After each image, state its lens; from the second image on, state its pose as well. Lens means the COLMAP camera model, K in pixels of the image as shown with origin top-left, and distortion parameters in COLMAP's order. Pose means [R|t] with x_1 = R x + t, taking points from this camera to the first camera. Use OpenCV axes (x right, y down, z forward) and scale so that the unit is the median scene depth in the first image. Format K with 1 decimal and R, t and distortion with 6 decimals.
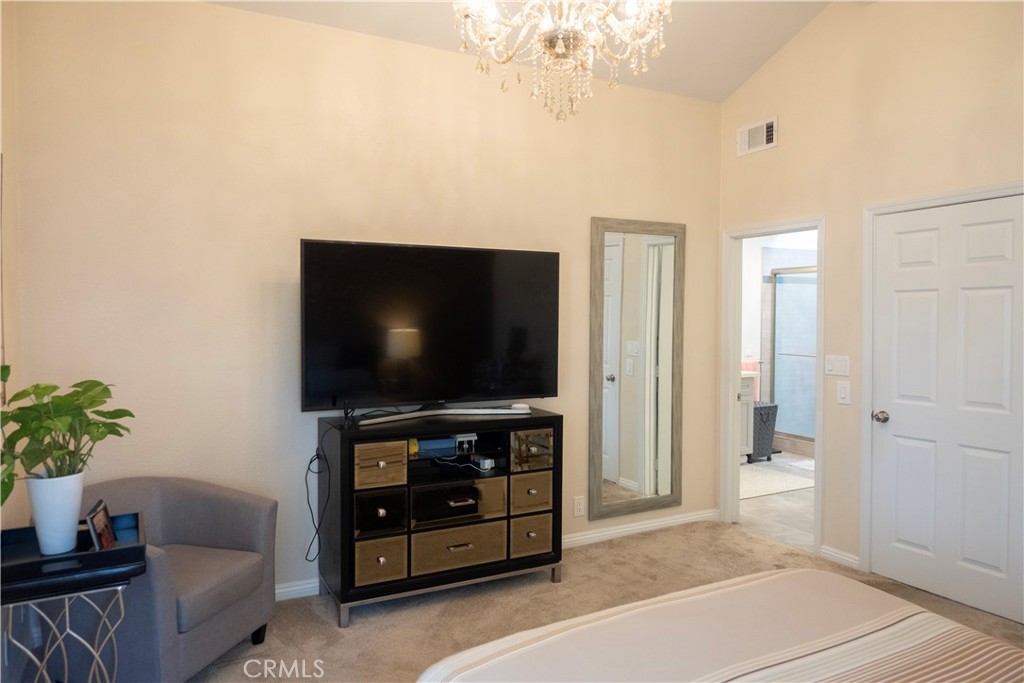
lens RADIAL K [[696.5, 0, 512.0], [0, 696.5, 341.5], [0, 0, 1]] dist [-0.007017, 0.002195]
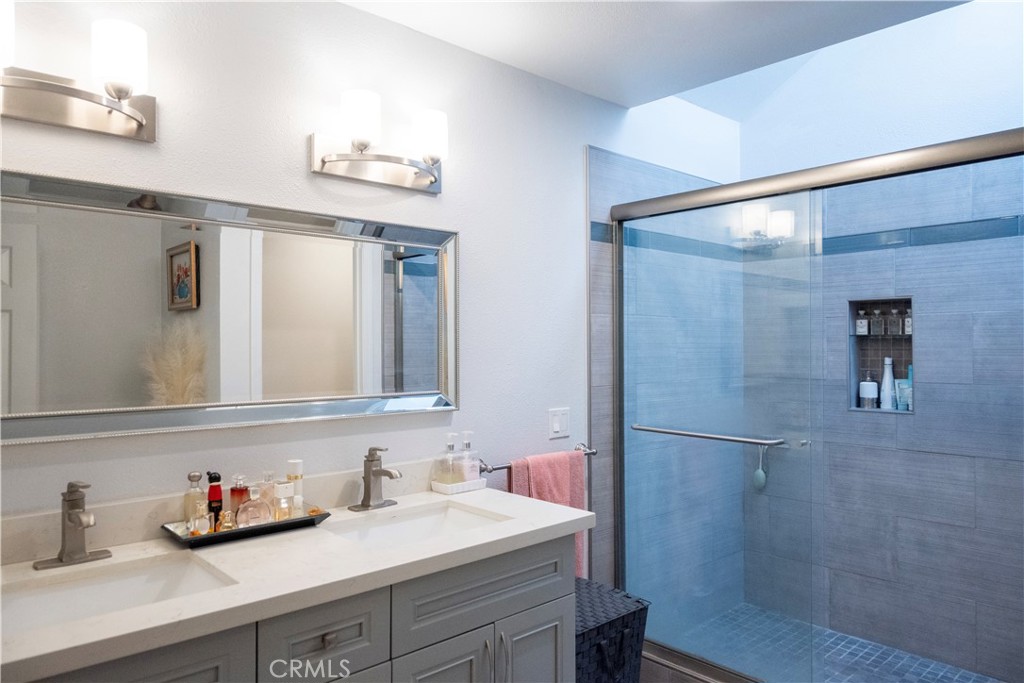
lens RADIAL K [[696.5, 0, 512.0], [0, 696.5, 341.5], [0, 0, 1]] dist [-0.007017, 0.002195]
pose [[0.967968, -0.004814, 0.251027, 0.222210], [0.014419, 0.999232, -0.036435, -0.016426], [-0.250659, 0.038888, 0.967294, 0.642664]]
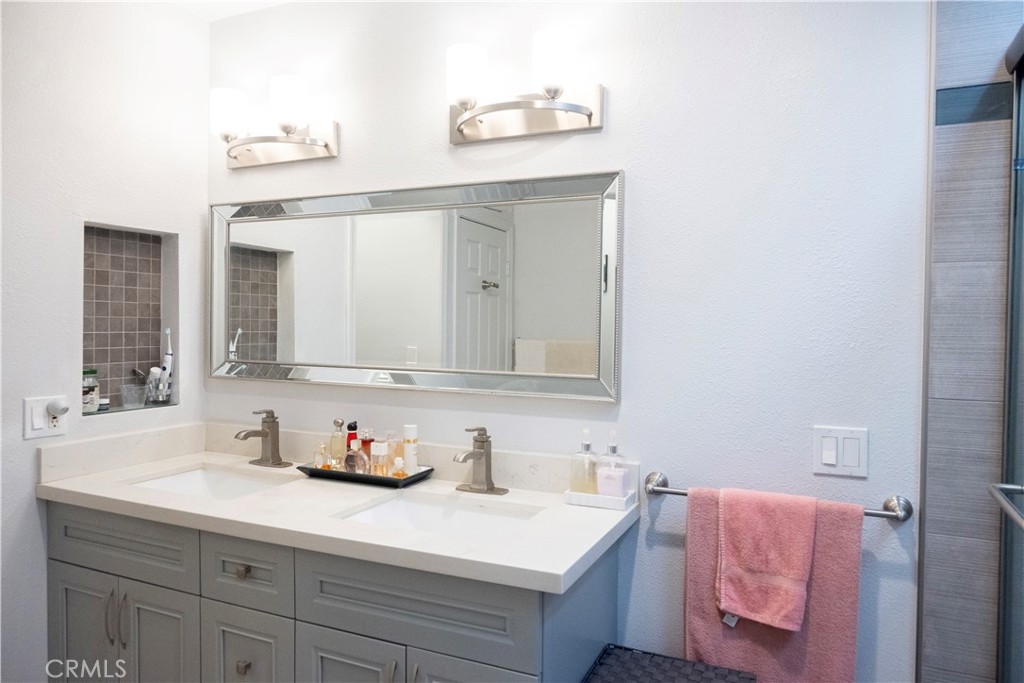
lens RADIAL K [[696.5, 0, 512.0], [0, 696.5, 341.5], [0, 0, 1]] dist [-0.007017, 0.002195]
pose [[0.607682, 0.022488, -0.793862, 0.441186], [-0.036980, 0.999316, 0.000000, -0.017107], [0.793319, 0.029357, 0.608097, 0.773814]]
